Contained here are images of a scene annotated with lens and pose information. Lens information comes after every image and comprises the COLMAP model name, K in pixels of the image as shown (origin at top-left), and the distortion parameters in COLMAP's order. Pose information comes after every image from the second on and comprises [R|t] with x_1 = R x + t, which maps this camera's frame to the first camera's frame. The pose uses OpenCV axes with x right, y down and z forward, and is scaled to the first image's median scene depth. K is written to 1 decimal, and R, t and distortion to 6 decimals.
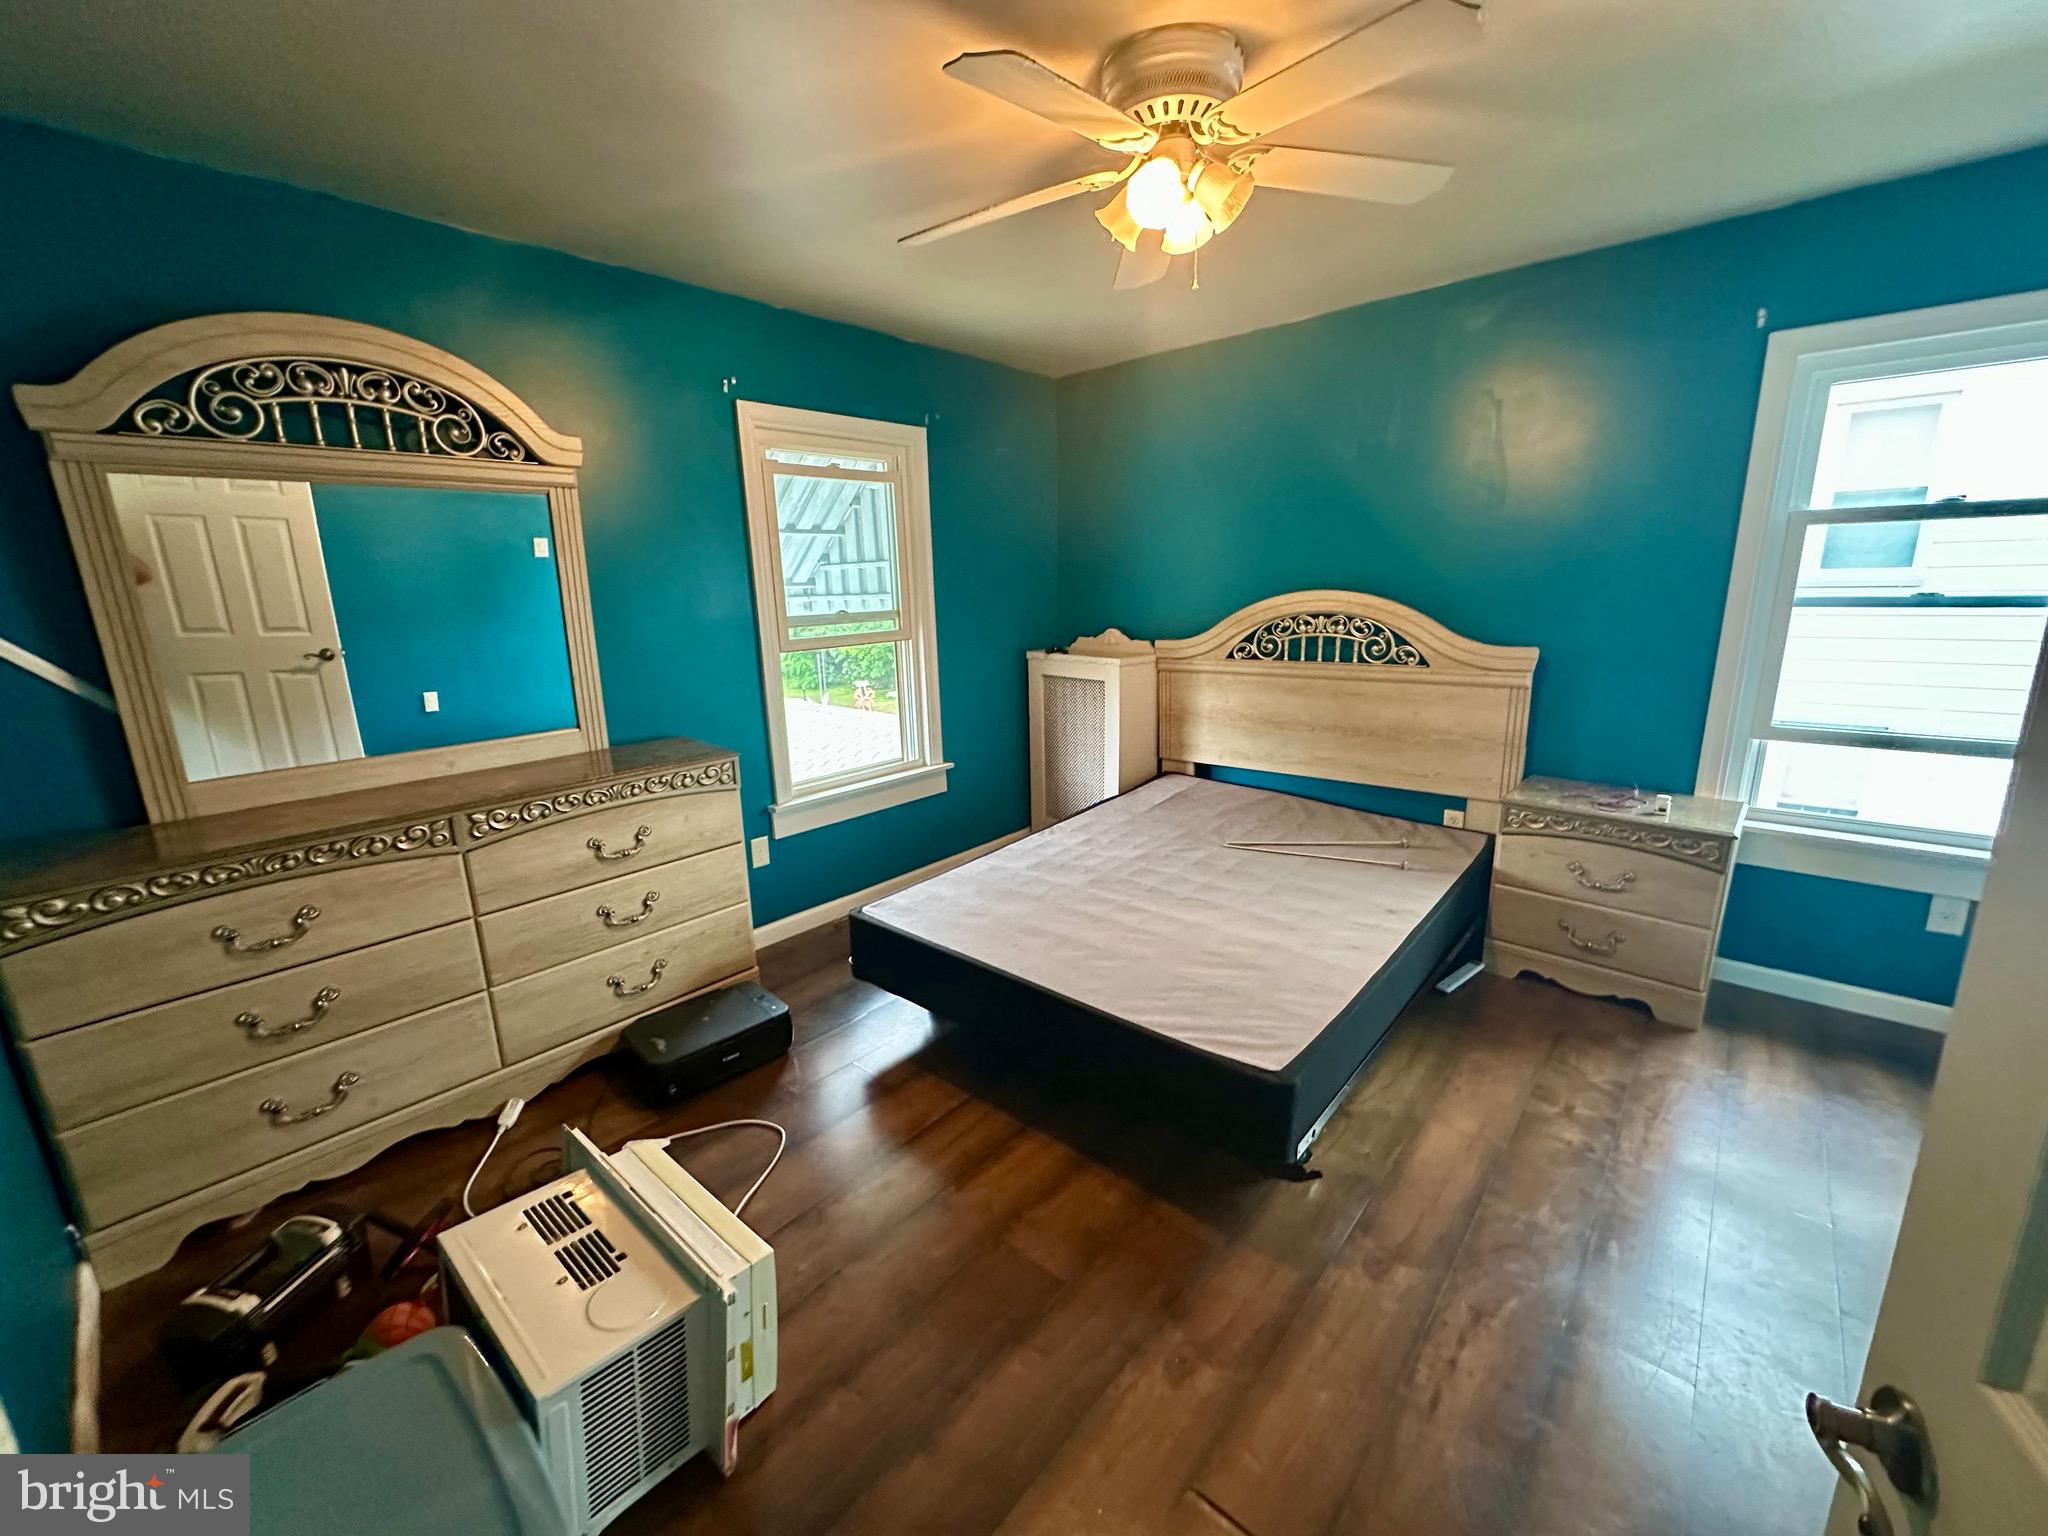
lens RADIAL K [[816.8, 0, 1028.1], [0, 816.8, 765.3], [0, 0, 1]] dist [-0.001556, -0.000063]
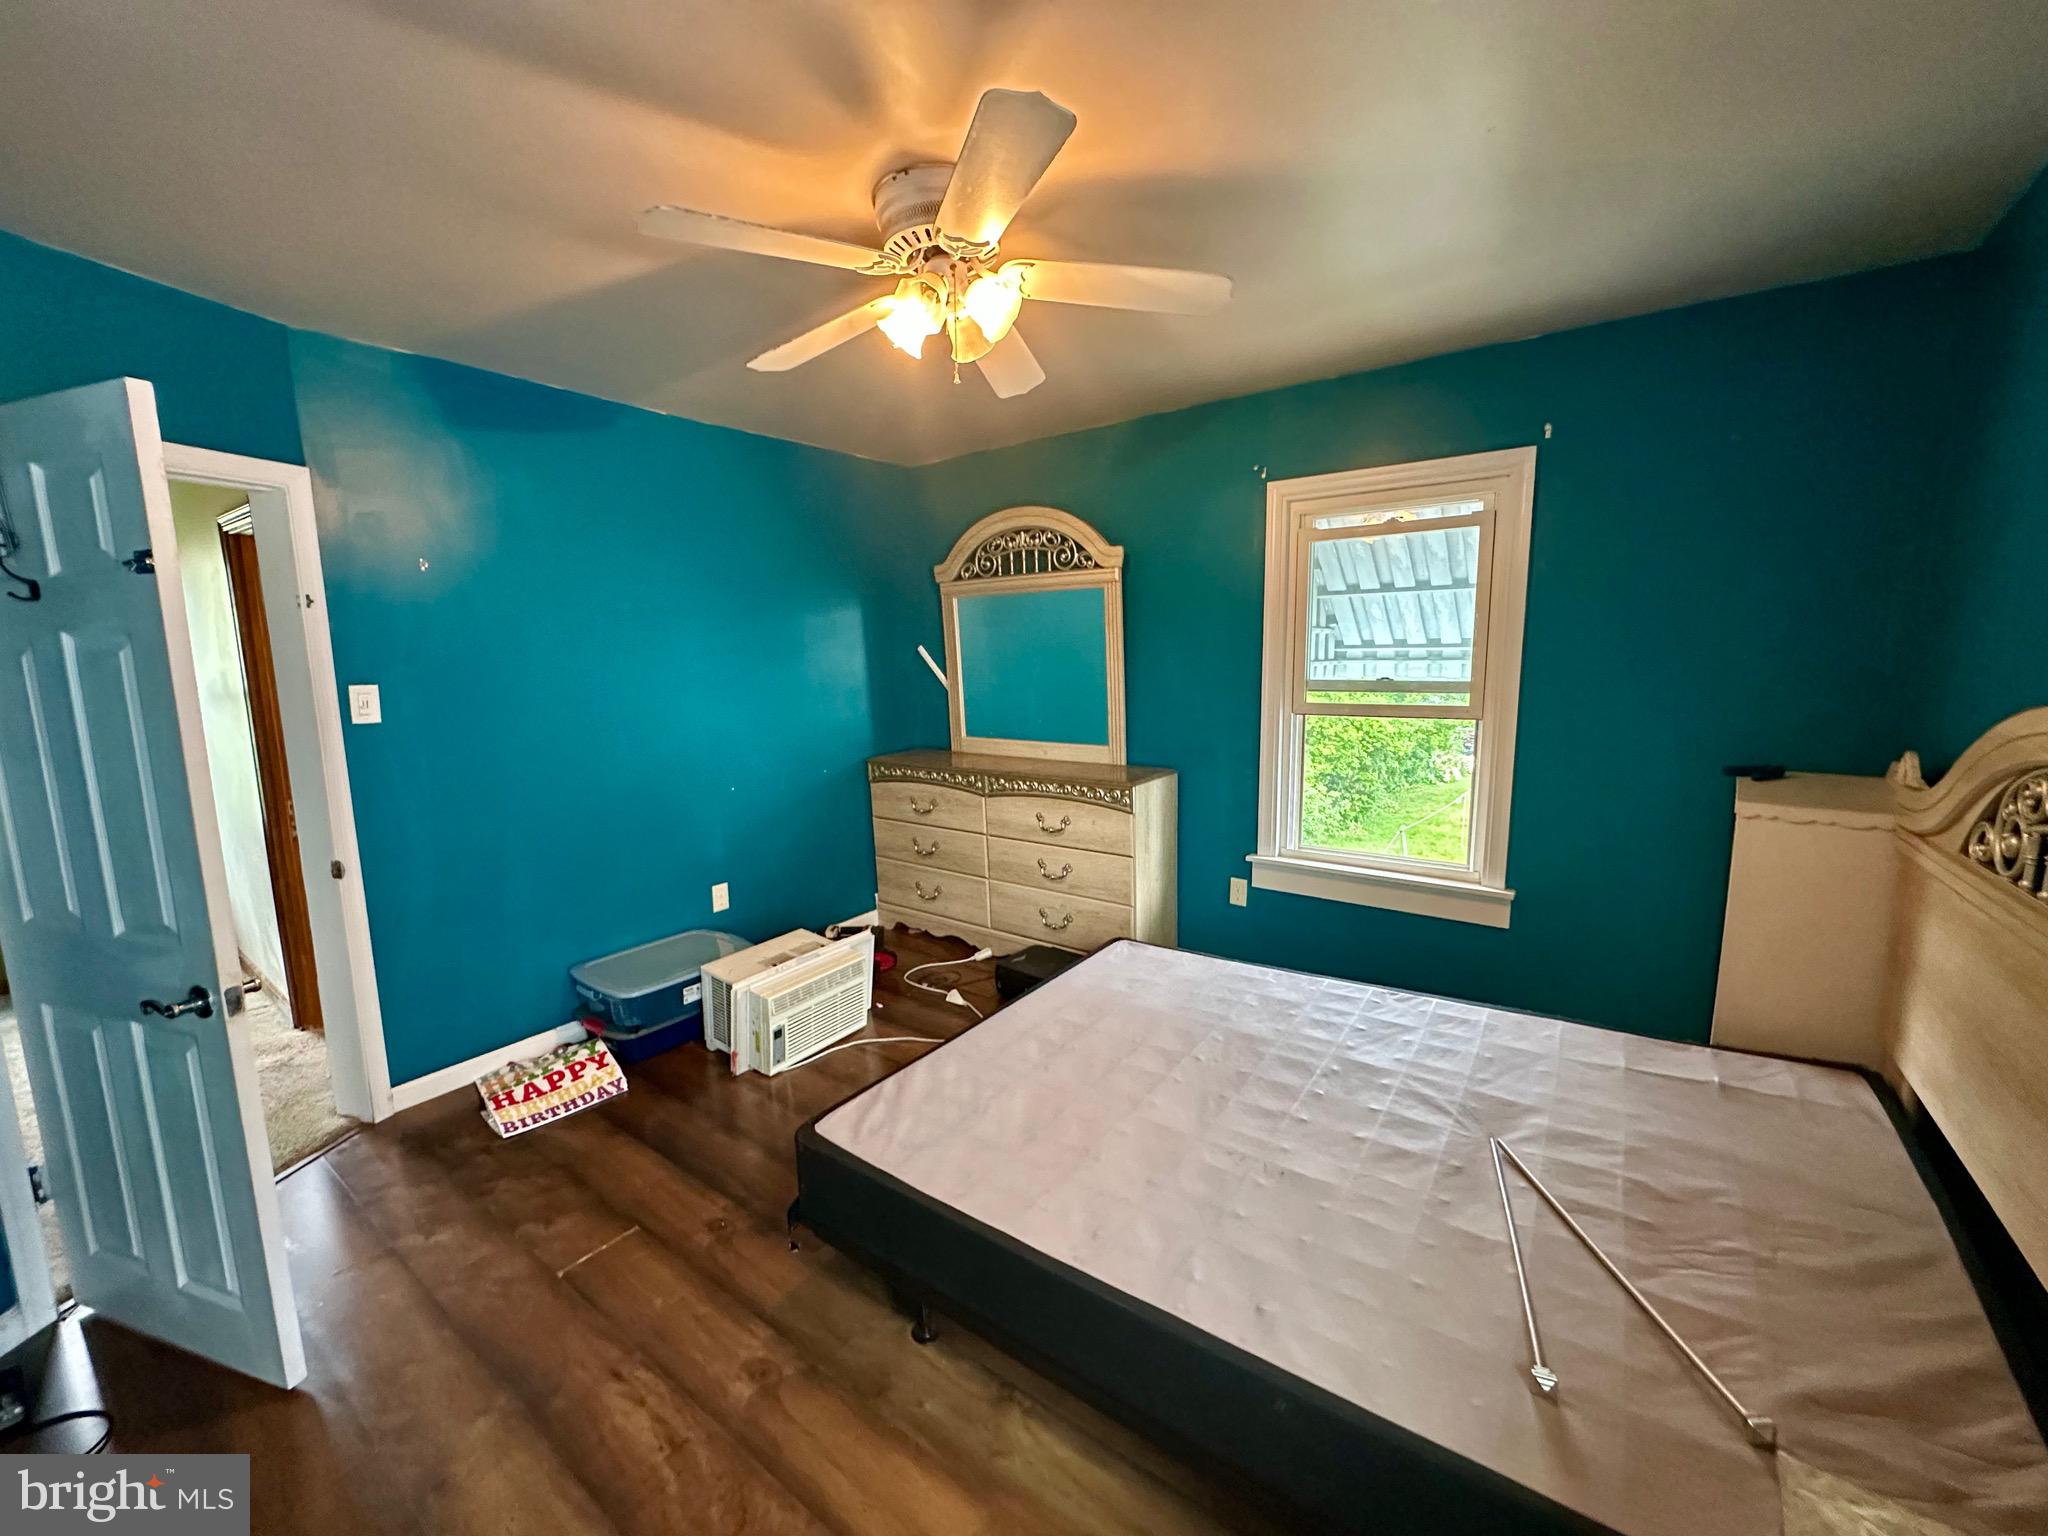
lens RADIAL K [[816.8, 0, 1018.7], [0, 816.8, 762.3], [0, 0, 1]] dist [-0.001556, -0.000063]
pose [[0.081993, 0.166552, -0.982618, 0.959016], [-0.206777, 0.967327, 0.146706, -0.221376], [0.974946, 0.191154, 0.113754, 0.780169]]
